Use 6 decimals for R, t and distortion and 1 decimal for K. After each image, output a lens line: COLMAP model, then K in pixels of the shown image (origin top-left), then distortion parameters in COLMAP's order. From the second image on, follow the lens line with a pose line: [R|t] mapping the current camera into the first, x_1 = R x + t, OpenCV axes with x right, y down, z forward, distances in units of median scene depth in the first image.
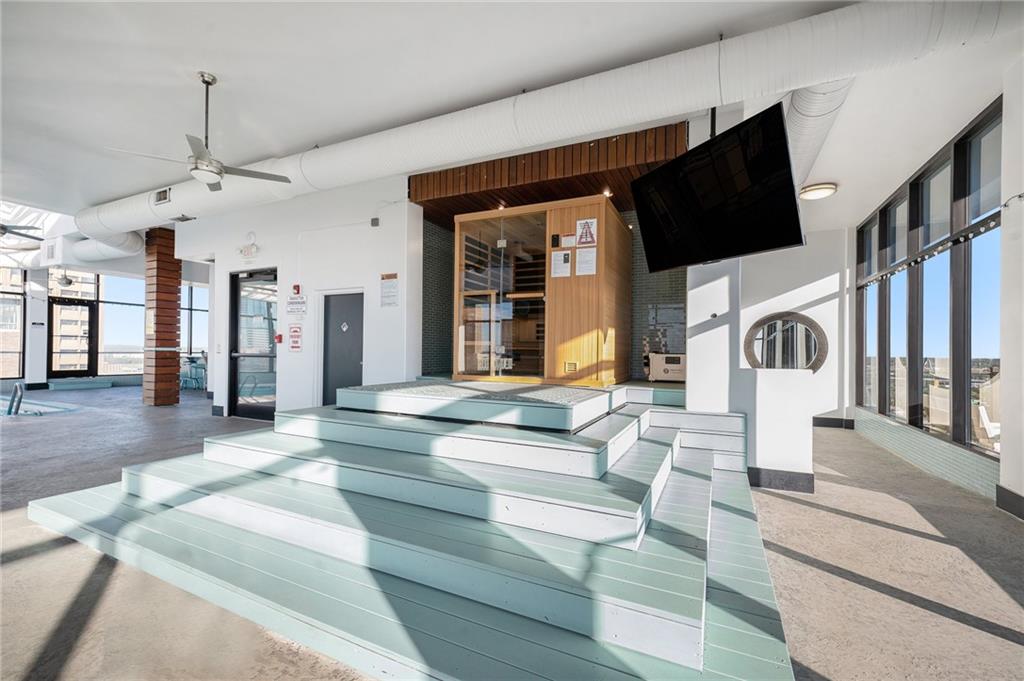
lens RADIAL K [[429.4, 0, 512.5], [0, 429.4, 345.4], [0, 0, 1]] dist [0.001236, 0.000100]
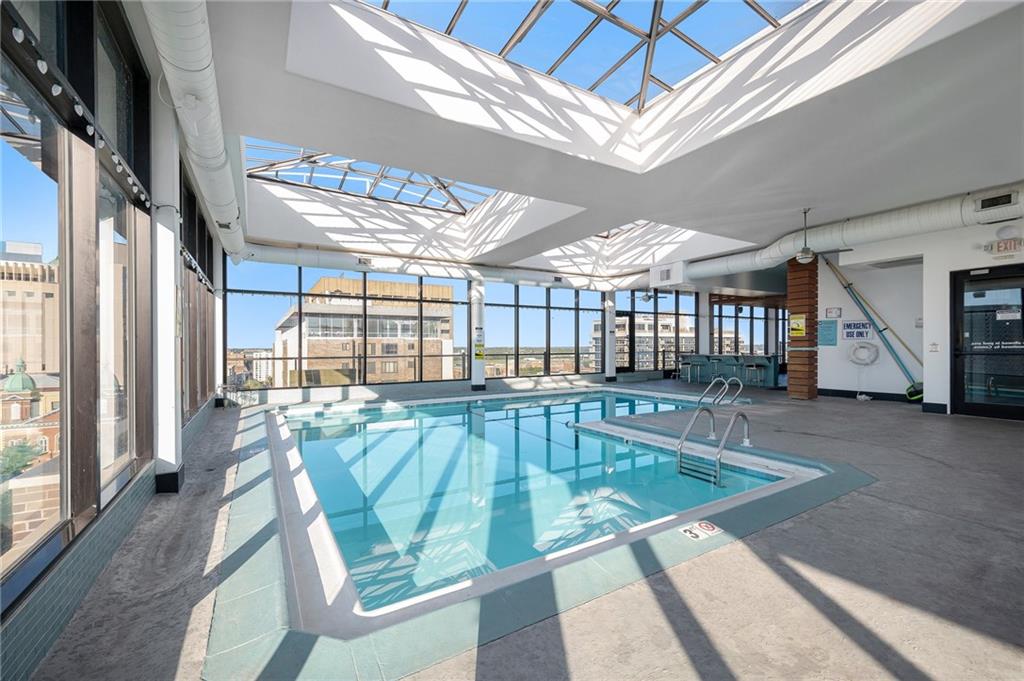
lens RADIAL K [[429.4, 0, 513.0], [0, 429.4, 345.3], [0, 0, 1]] dist [0.001236, 0.000100]
pose [[0.835775, -0.018133, -0.548772, -0.637403], [0.019956, 0.999797, -0.002644, -0.011055], [0.548709, -0.008741, 0.835968, -0.278673]]
